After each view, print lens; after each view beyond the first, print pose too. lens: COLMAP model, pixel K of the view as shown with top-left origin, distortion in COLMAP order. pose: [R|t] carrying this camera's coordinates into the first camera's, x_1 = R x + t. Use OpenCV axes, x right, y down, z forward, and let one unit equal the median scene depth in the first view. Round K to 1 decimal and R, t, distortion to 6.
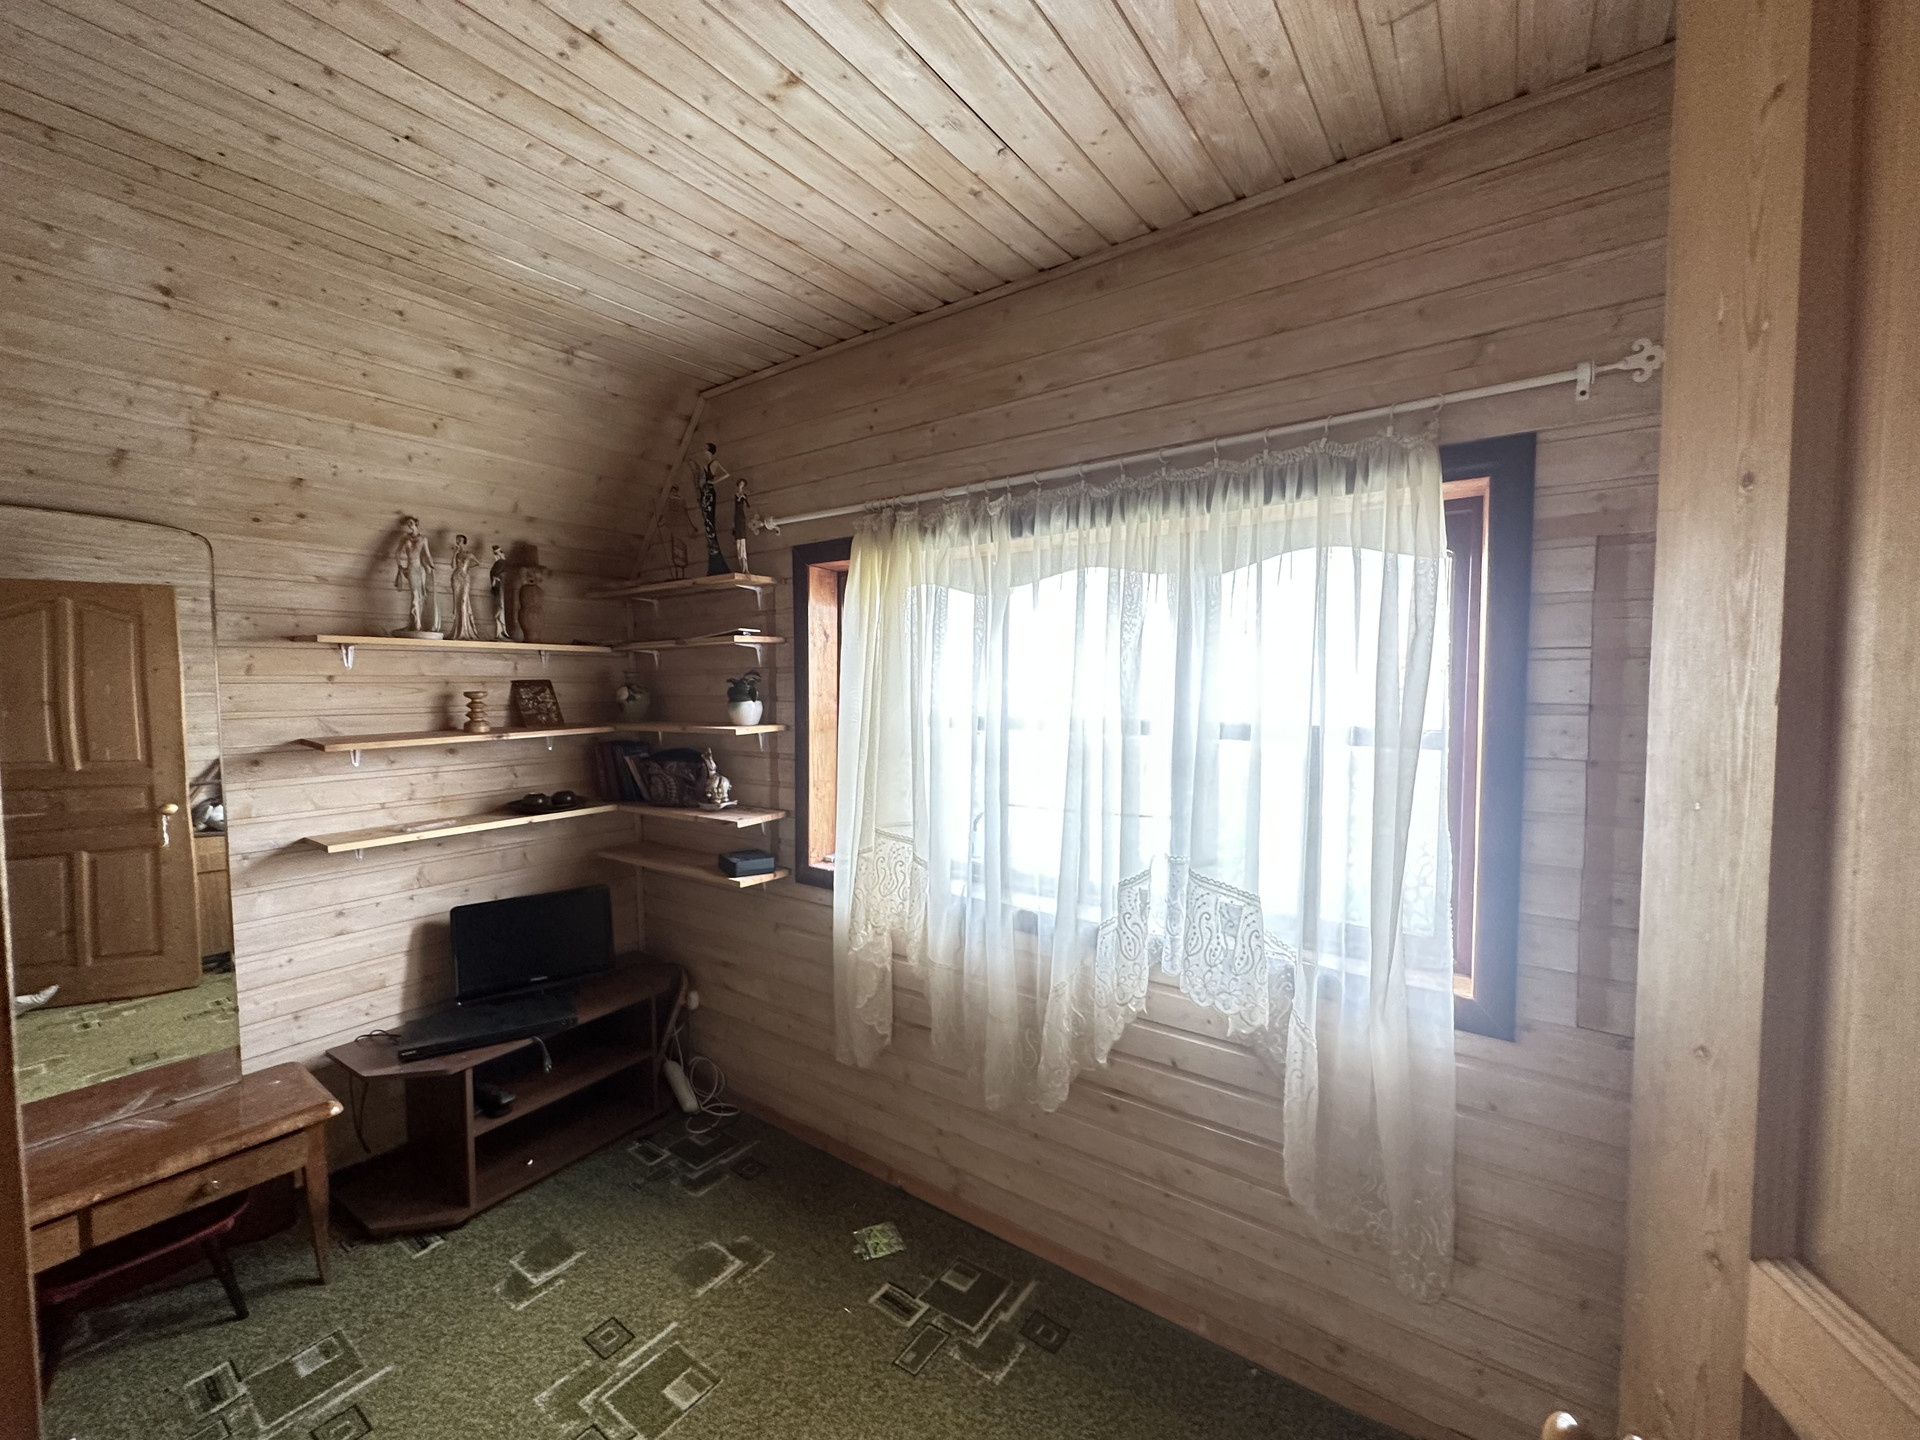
lens RADIAL K [[765.9, 0, 956.6], [0, 765.9, 718.6], [0, 0, 1]] dist [-0.002151, 0.000755]
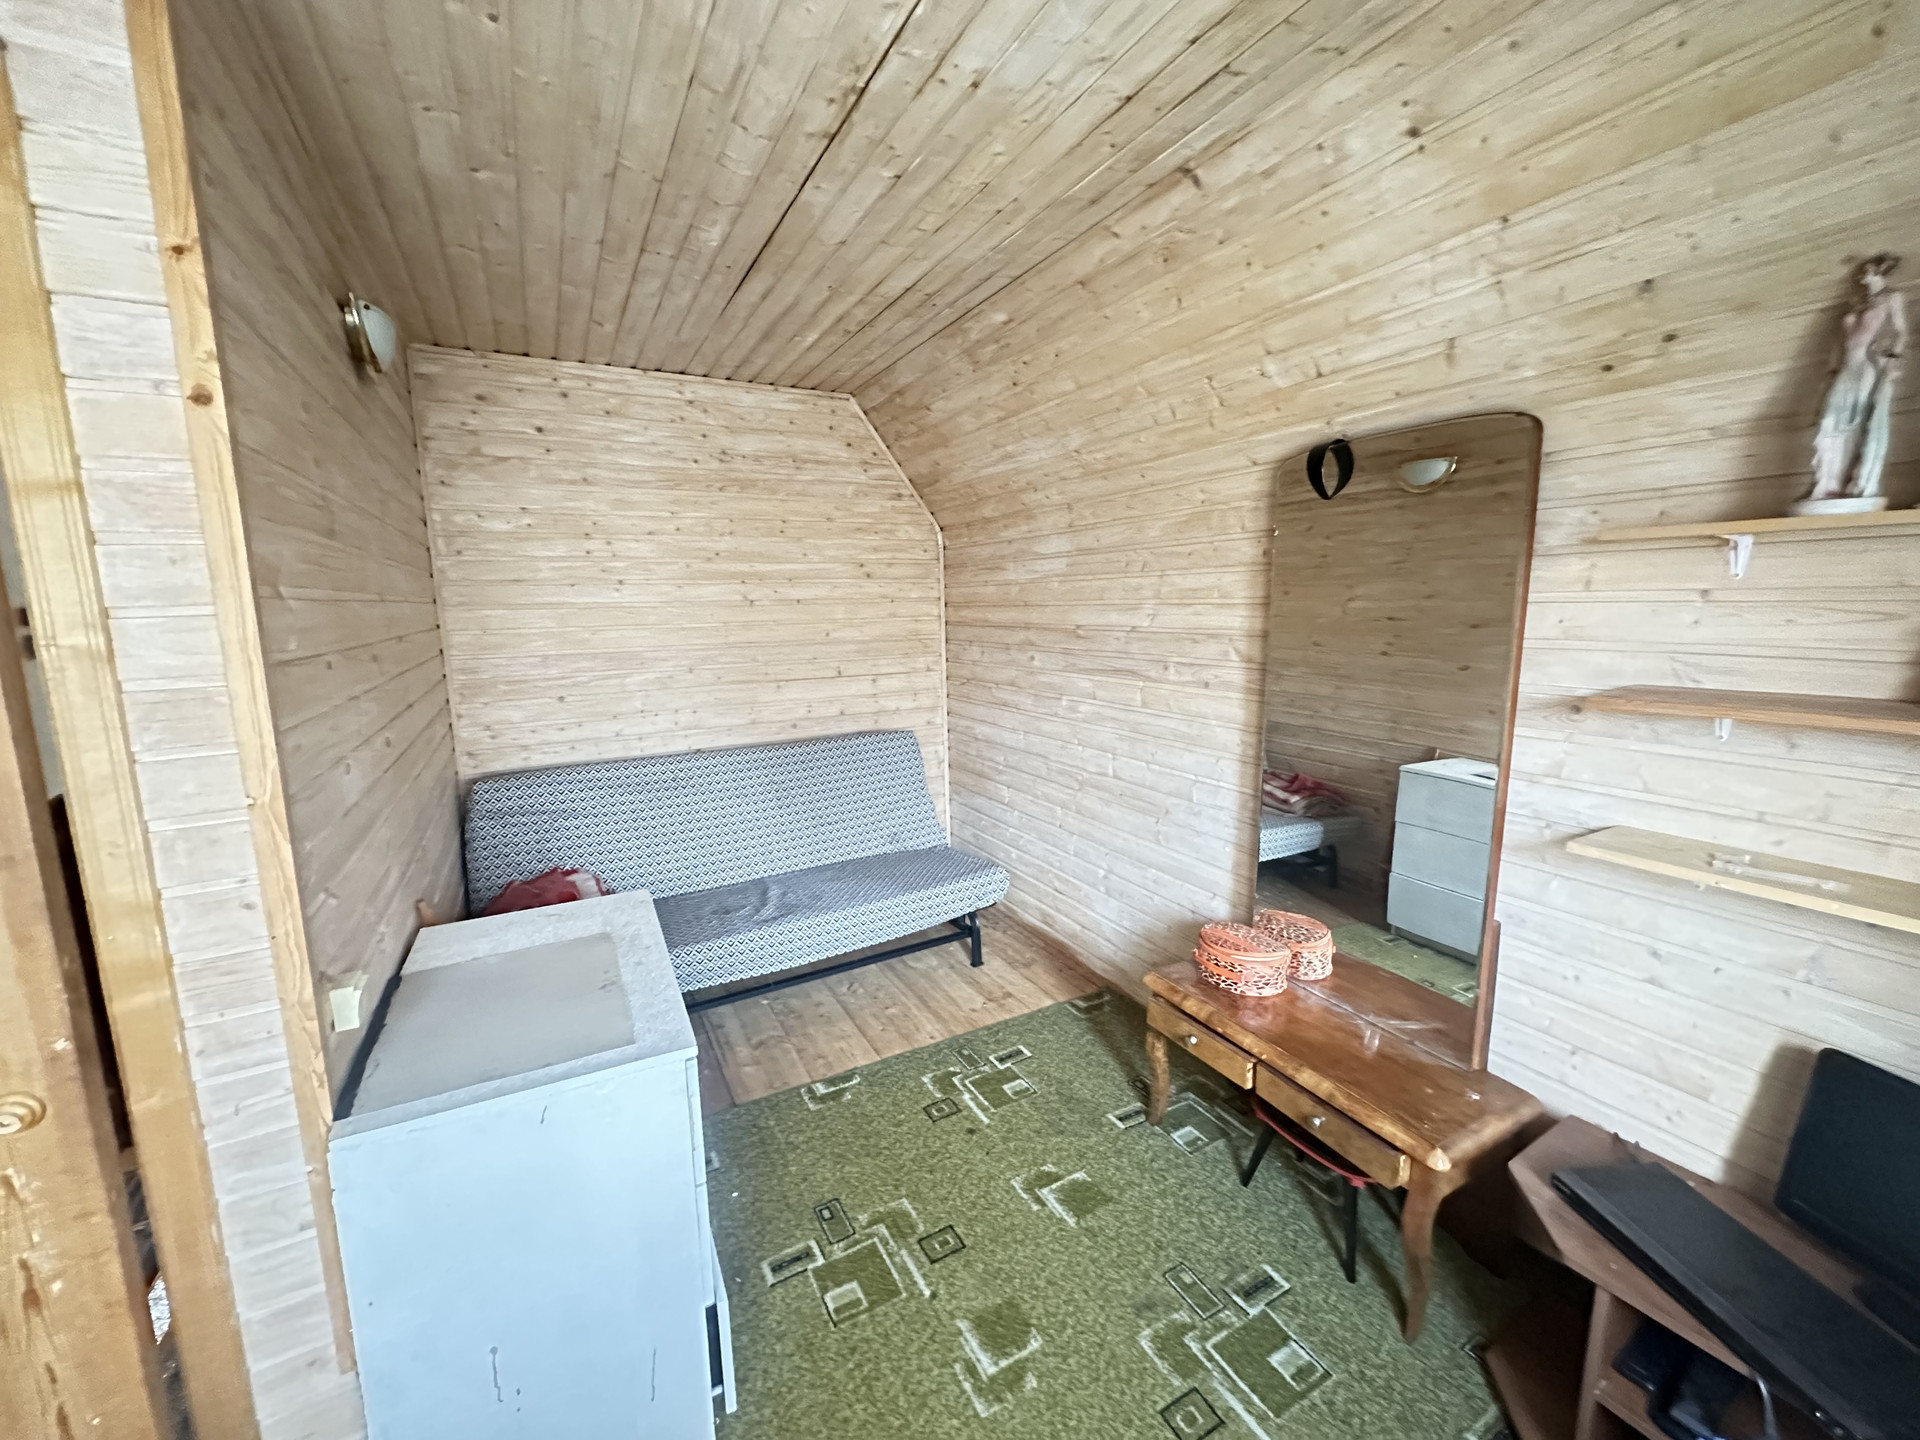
lens RADIAL K [[765.9, 0, 955.6], [0, 765.9, 718.0], [0, 0, 1]] dist [-0.002151, 0.000755]
pose [[-0.436744, 0.144676, -0.887876, 0.019350], [-0.032043, 0.983855, 0.176077, -0.047262], [0.899015, 0.105350, -0.425057, 0.788740]]
